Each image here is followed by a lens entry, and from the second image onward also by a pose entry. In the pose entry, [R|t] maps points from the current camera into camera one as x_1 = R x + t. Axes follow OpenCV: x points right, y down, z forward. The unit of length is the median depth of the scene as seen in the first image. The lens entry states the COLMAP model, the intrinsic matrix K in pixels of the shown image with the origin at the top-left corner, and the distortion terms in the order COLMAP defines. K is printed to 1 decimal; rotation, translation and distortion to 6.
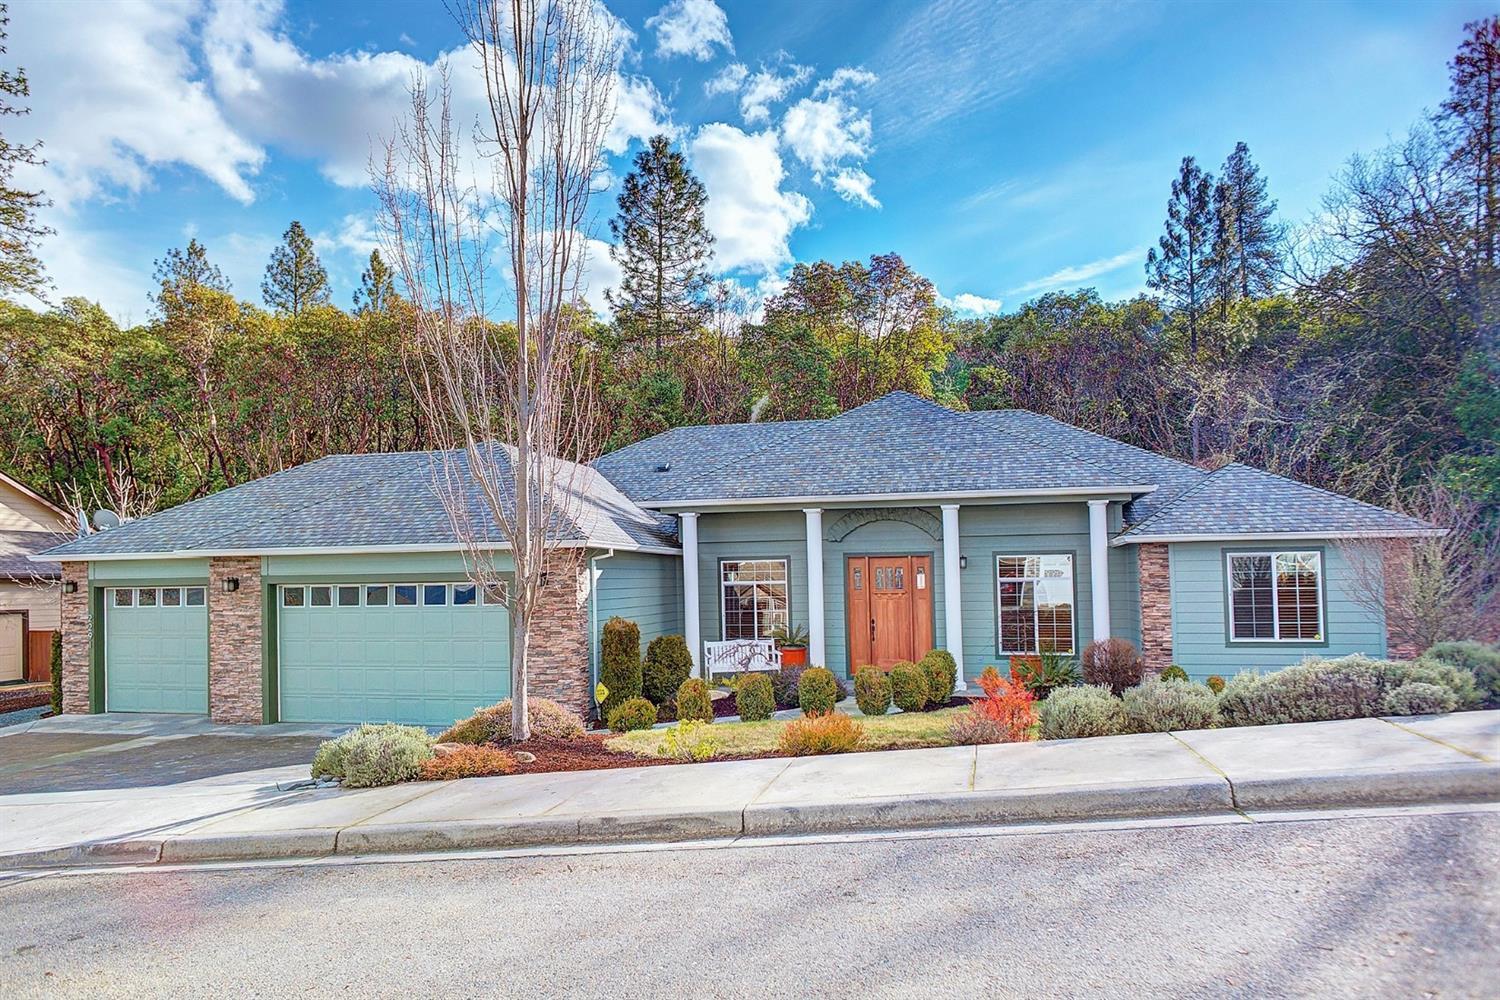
lens RADIAL K [[904.0, 0, 750.0], [0, 904.0, 500.0], [0, 0, 1]] dist [-0.000412, -0.000172]
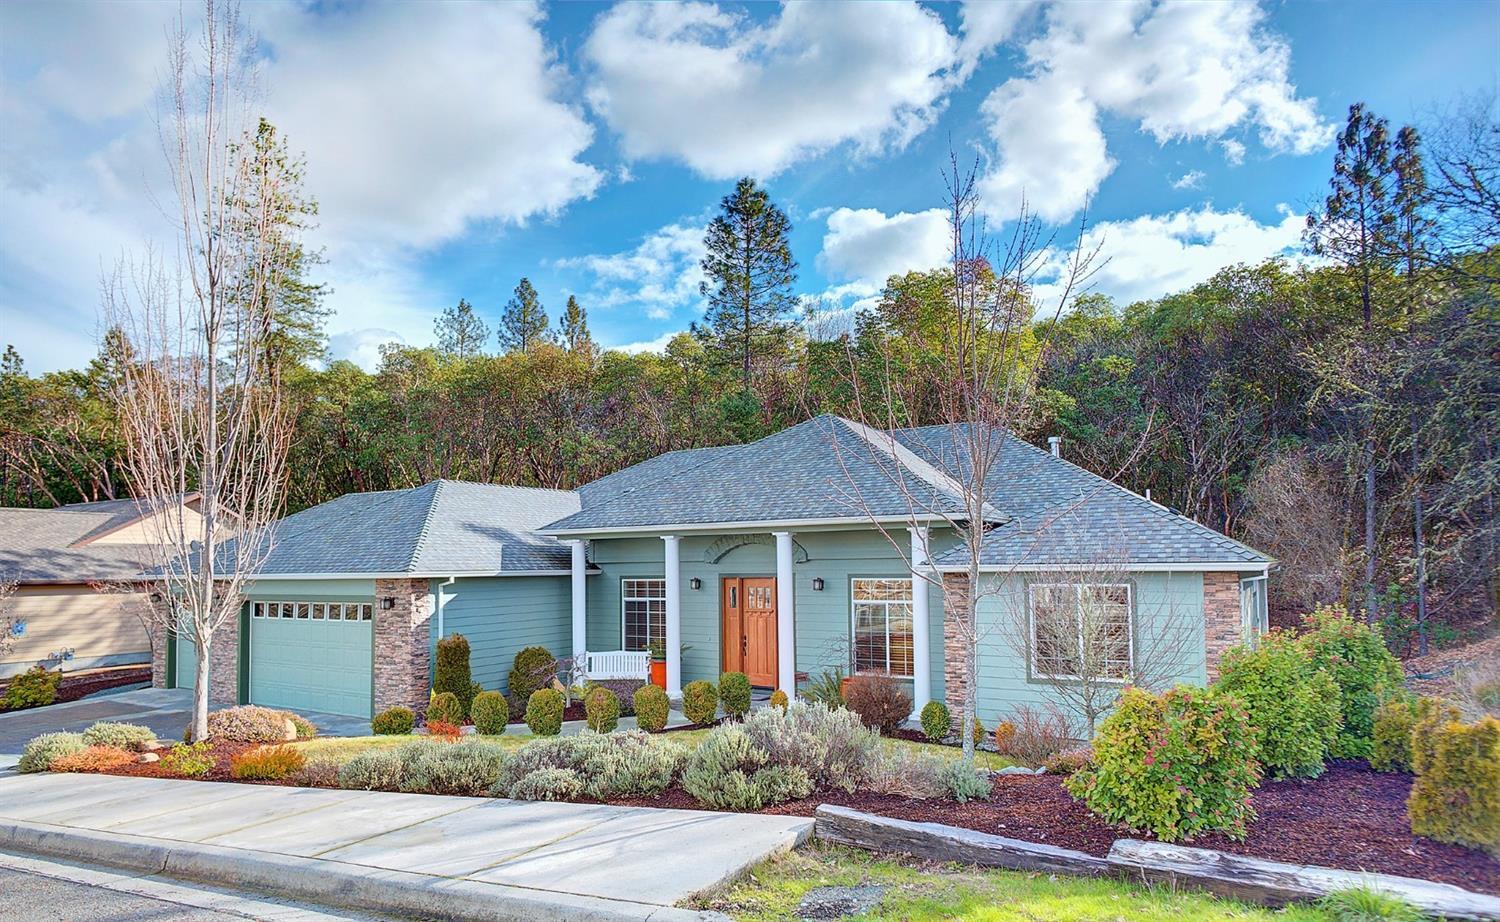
lens RADIAL K [[850.6, 0, 750.0], [0, 850.6, 461.0], [0, 0, 1]] dist [0.001154, -0.000353]
pose [[0.941625, -0.034356, -0.334907, 0.487206], [0.025762, 0.999216, -0.030070, -0.045630], [0.335677, 0.019686, 0.941771, 0.042574]]
